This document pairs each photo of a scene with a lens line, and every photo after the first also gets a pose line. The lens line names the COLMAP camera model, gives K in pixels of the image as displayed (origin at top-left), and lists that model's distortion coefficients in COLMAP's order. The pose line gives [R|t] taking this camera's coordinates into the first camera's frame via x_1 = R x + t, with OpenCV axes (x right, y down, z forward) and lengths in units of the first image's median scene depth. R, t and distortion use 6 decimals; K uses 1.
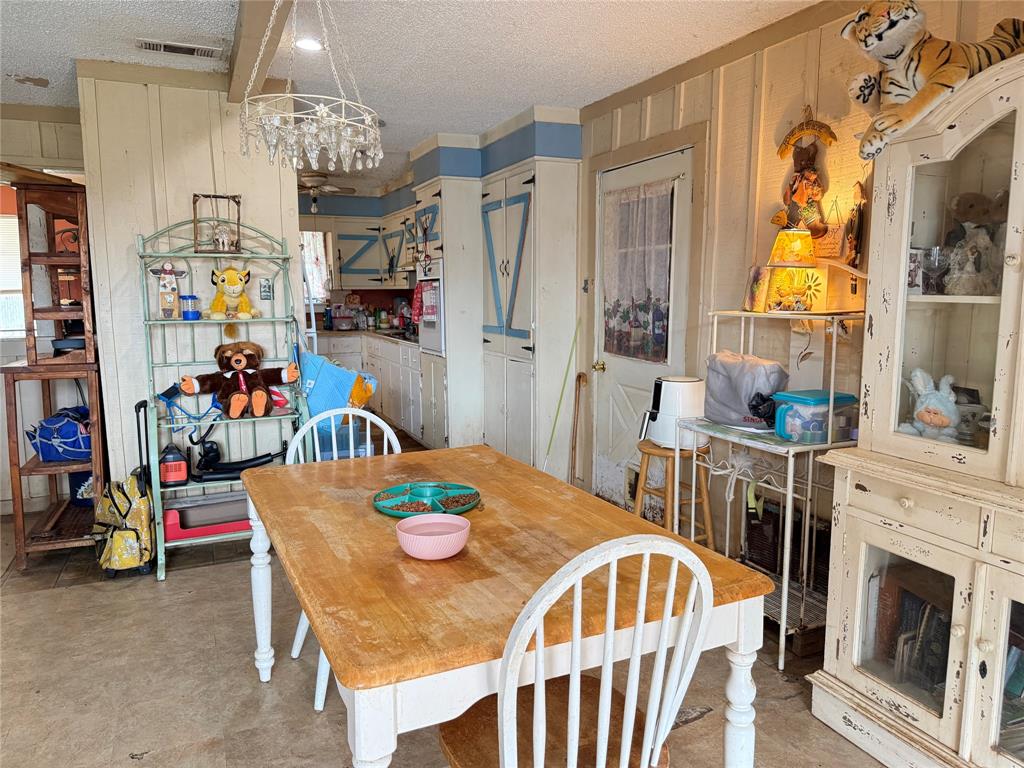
lens RADIAL K [[724.9, 0, 513.4], [0, 724.9, 383.6], [0, 0, 1]] dist [0.006431, -0.017811]
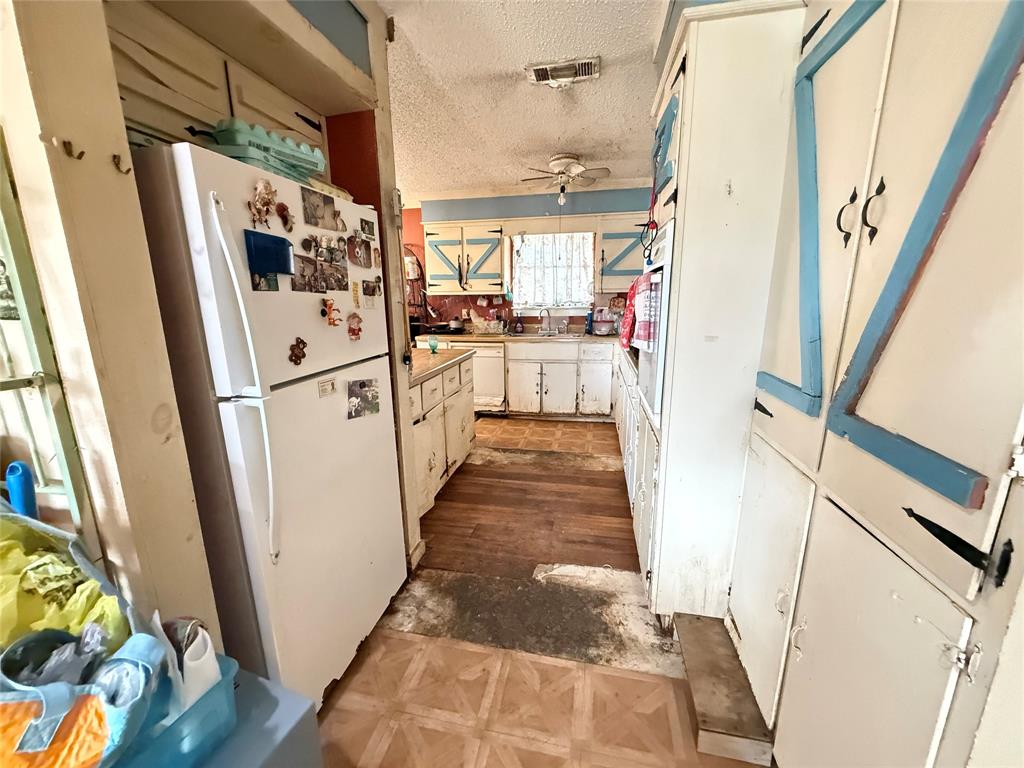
lens RADIAL K [[406.4, 0, 509.8], [0, 406.4, 386.7], [0, 0, 1]] dist [0.001487, 0.000060]
pose [[0.817368, 0.124934, -0.562406, -0.024524], [-0.071595, 0.990664, 0.116016, -0.087239], [0.571650, -0.054562, 0.818681, 0.700958]]
